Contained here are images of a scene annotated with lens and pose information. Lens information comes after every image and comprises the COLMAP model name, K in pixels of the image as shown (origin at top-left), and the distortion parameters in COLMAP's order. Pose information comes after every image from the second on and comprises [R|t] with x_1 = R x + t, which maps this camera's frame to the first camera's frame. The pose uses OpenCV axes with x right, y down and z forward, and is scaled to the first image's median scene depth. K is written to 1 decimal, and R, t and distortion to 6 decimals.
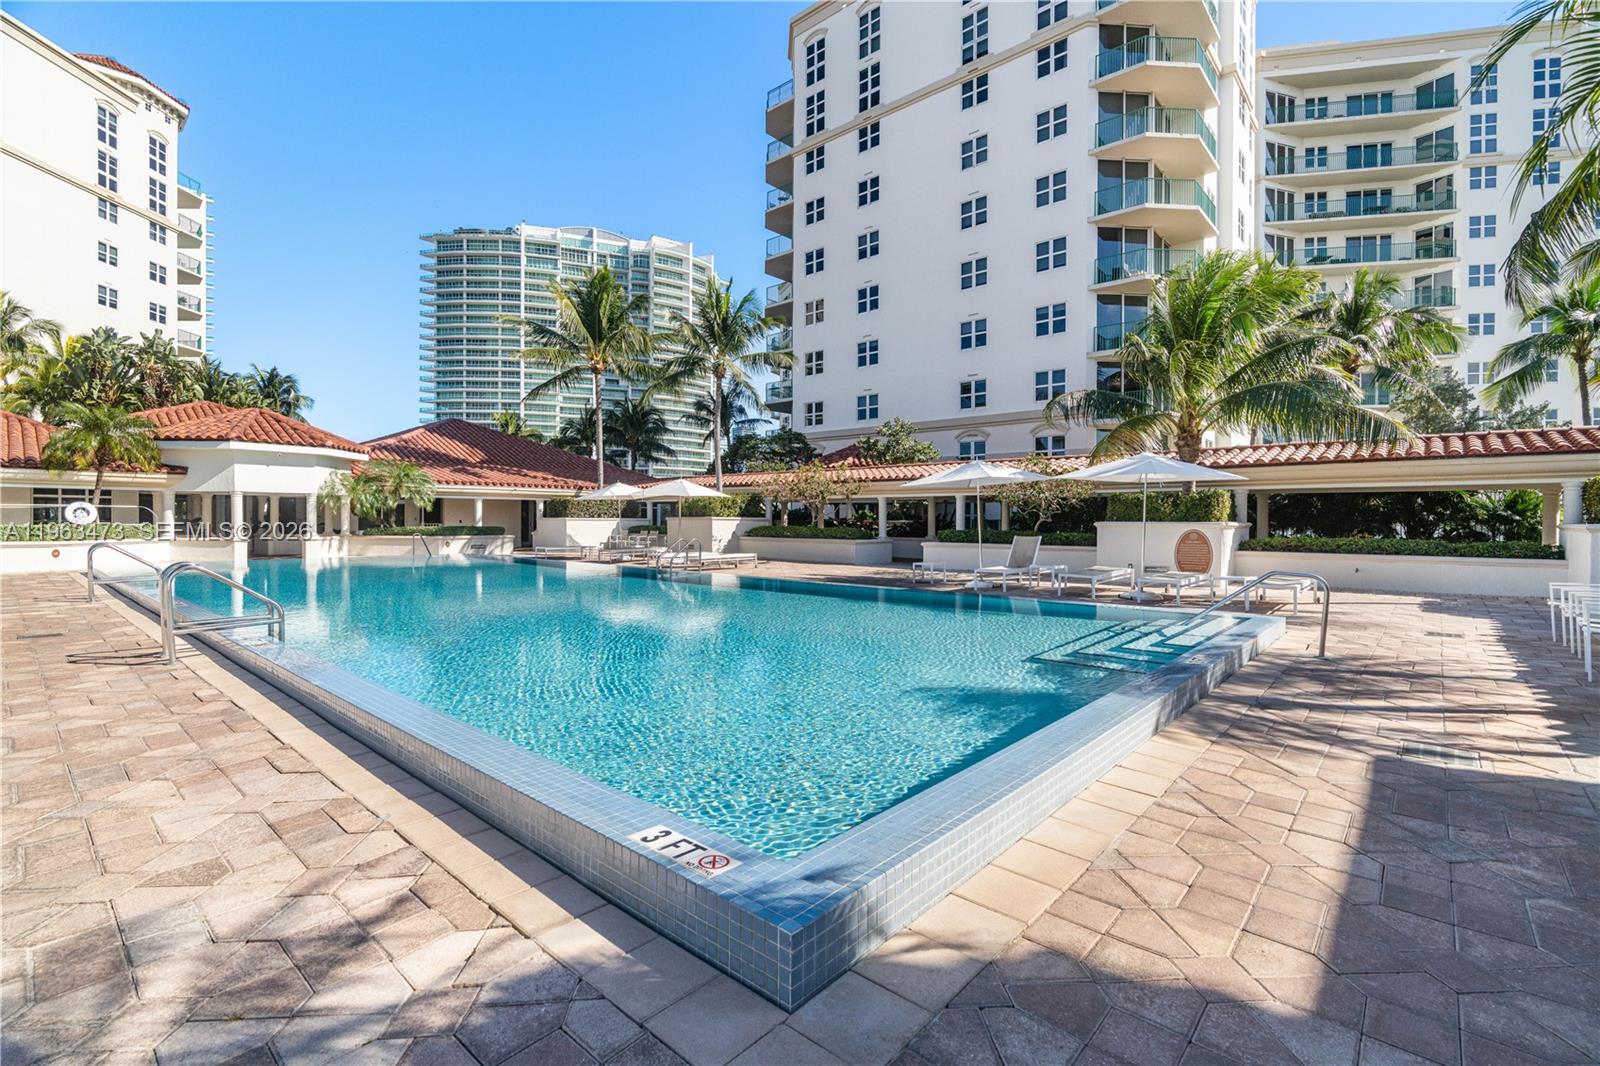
lens RADIAL K [[731.5, 0, 802.1], [0, 731.5, 529.5], [0, 0, 1]] dist [0.000937, -0.000183]
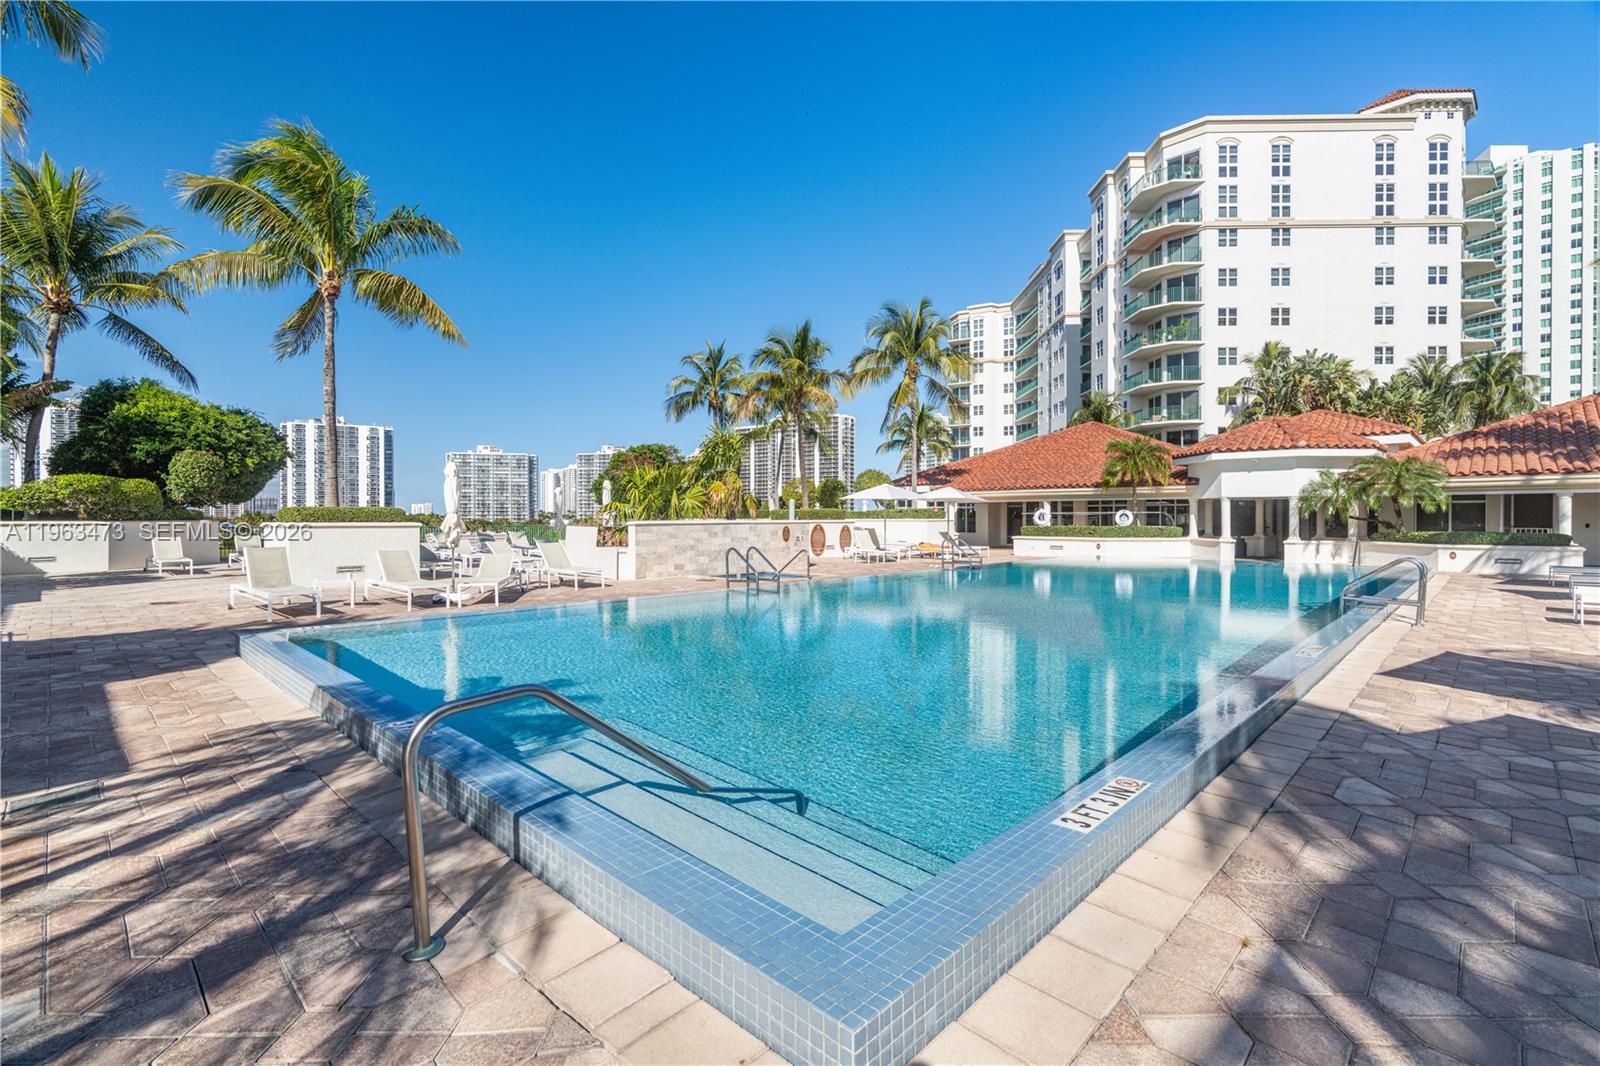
lens RADIAL K [[731.5, 0, 799.8], [0, 731.5, 521.1], [0, 0, 1]] dist [0.000937, -0.000183]
pose [[-0.058489, 0.000883, -0.998288, 0.170462], [-0.013637, 0.999906, 0.001683, -0.004061], [0.998195, 0.013712, -0.058472, 0.194091]]
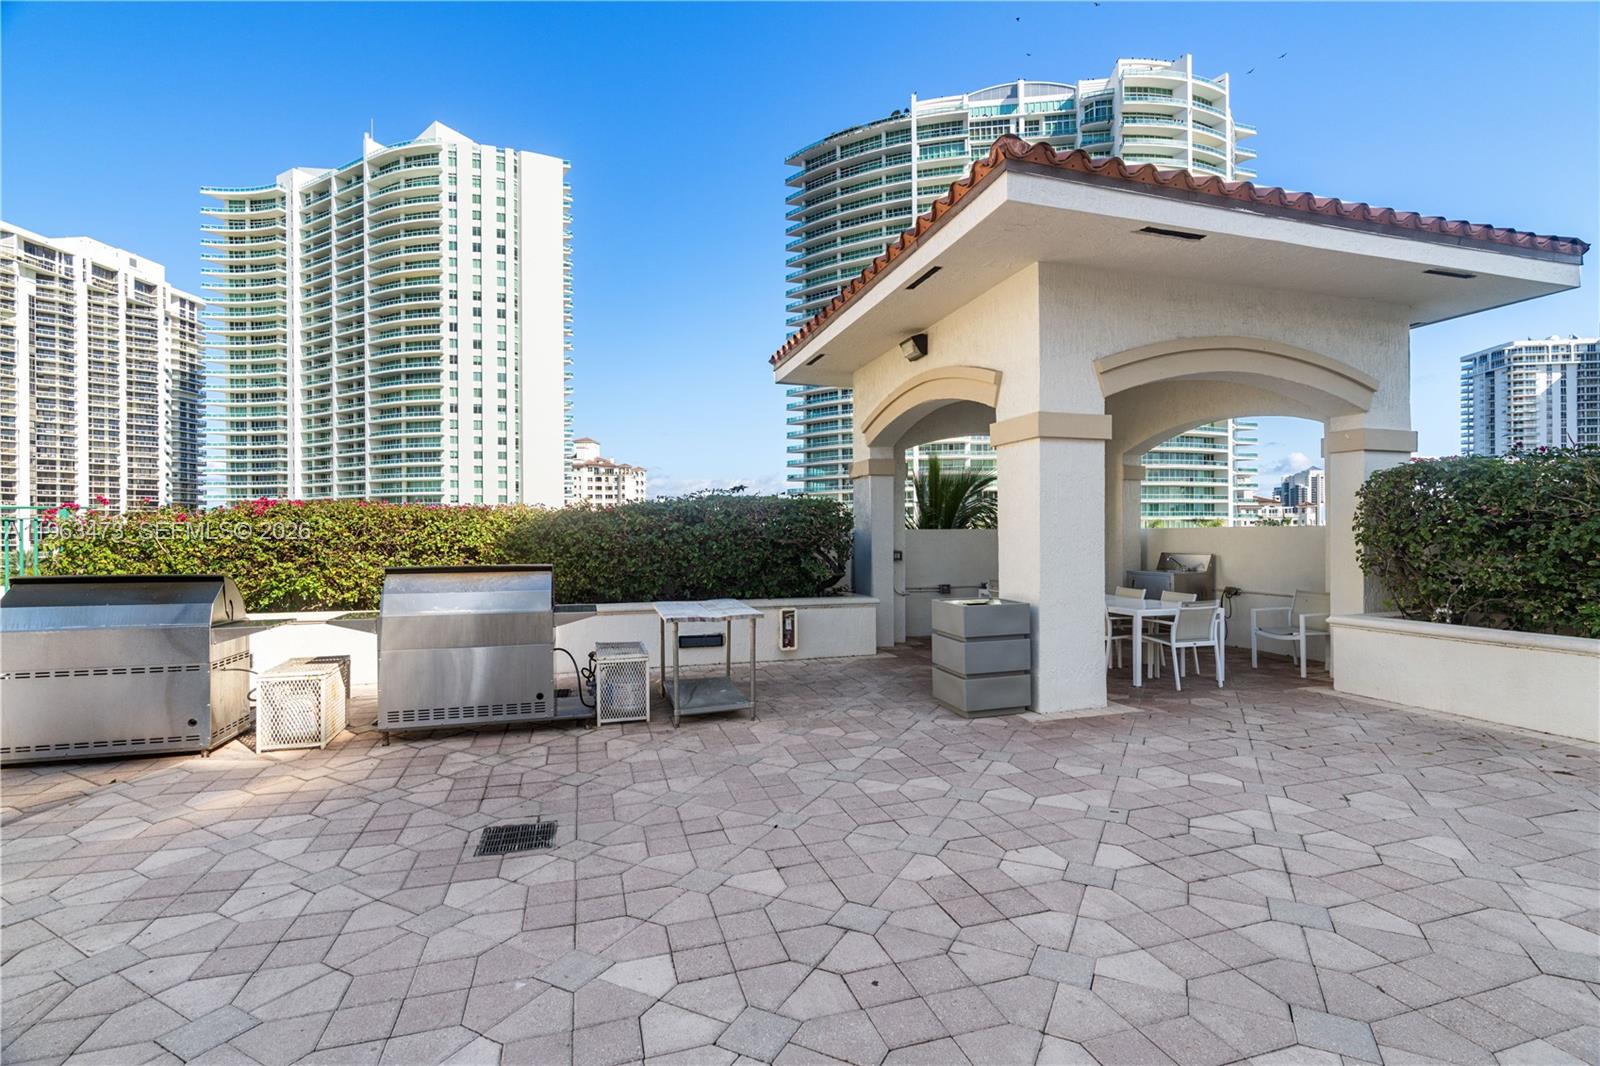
lens RADIAL K [[731.5, 0, 802.8], [0, 731.5, 543.1], [0, 0, 1]] dist [0.000937, -0.000183]
pose [[0.854333, -0.014997, -0.519510, -0.338362], [0.005369, 0.999785, -0.020032, 0.007700], [0.519698, 0.014325, 0.854230, 1.017733]]
